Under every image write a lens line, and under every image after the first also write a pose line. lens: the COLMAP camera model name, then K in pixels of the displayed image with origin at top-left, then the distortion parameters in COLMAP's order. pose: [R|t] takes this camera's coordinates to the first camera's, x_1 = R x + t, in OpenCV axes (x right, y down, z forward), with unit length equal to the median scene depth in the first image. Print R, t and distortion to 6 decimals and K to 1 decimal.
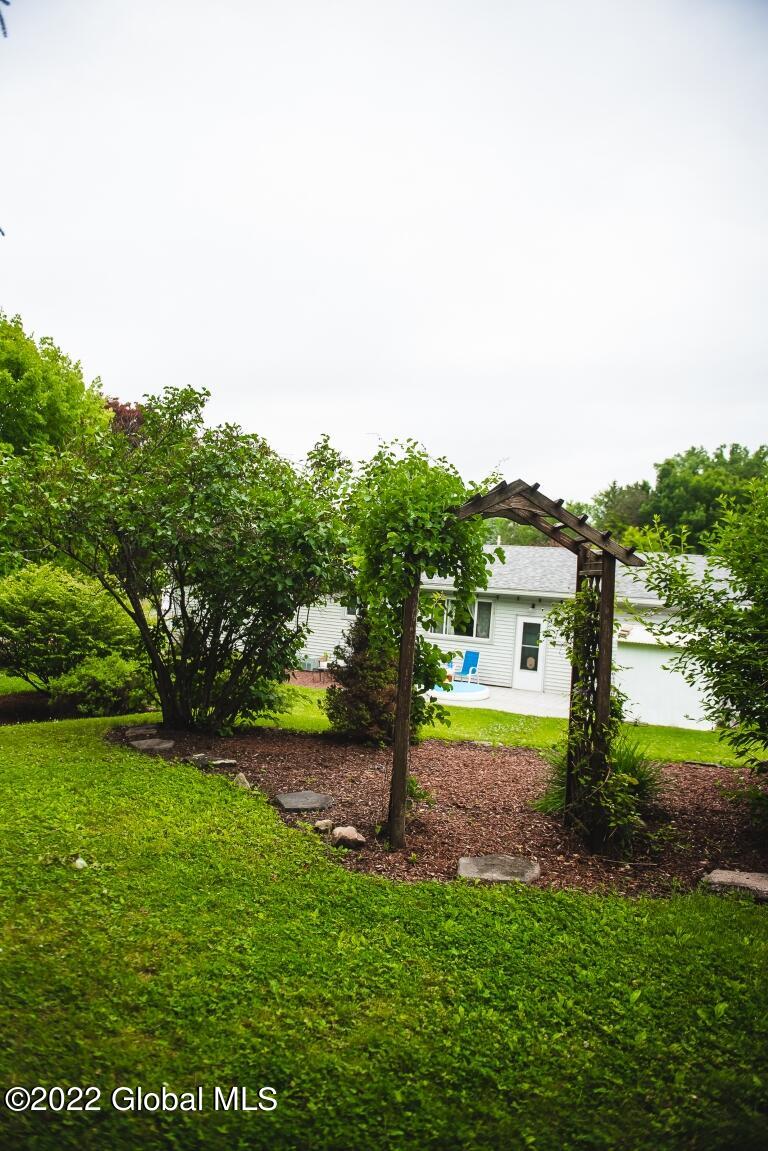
lens RADIAL K [[787.6, 0, 384.0], [0, 787.6, 575.5], [0, 0, 1]] dist [-0.054651, 0.002375]
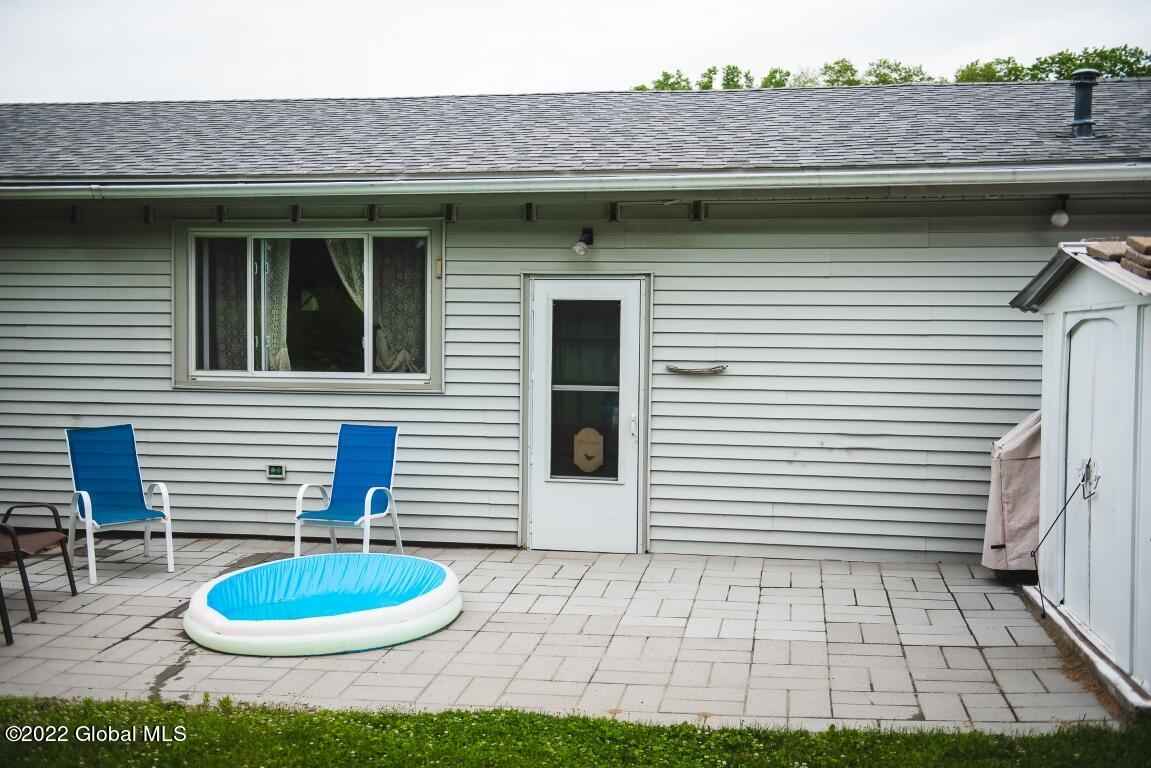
lens RADIAL K [[1237.7, 0, 575.5], [0, 1237.7, 384.0], [0, 0, 1]] dist [0.008992, 0.002128]
pose [[0.946172, -0.071338, 0.315704, 0.049156], [0.053473, 0.996458, 0.064906, 0.059888], [-0.319216, -0.044530, 0.946635, 0.590401]]
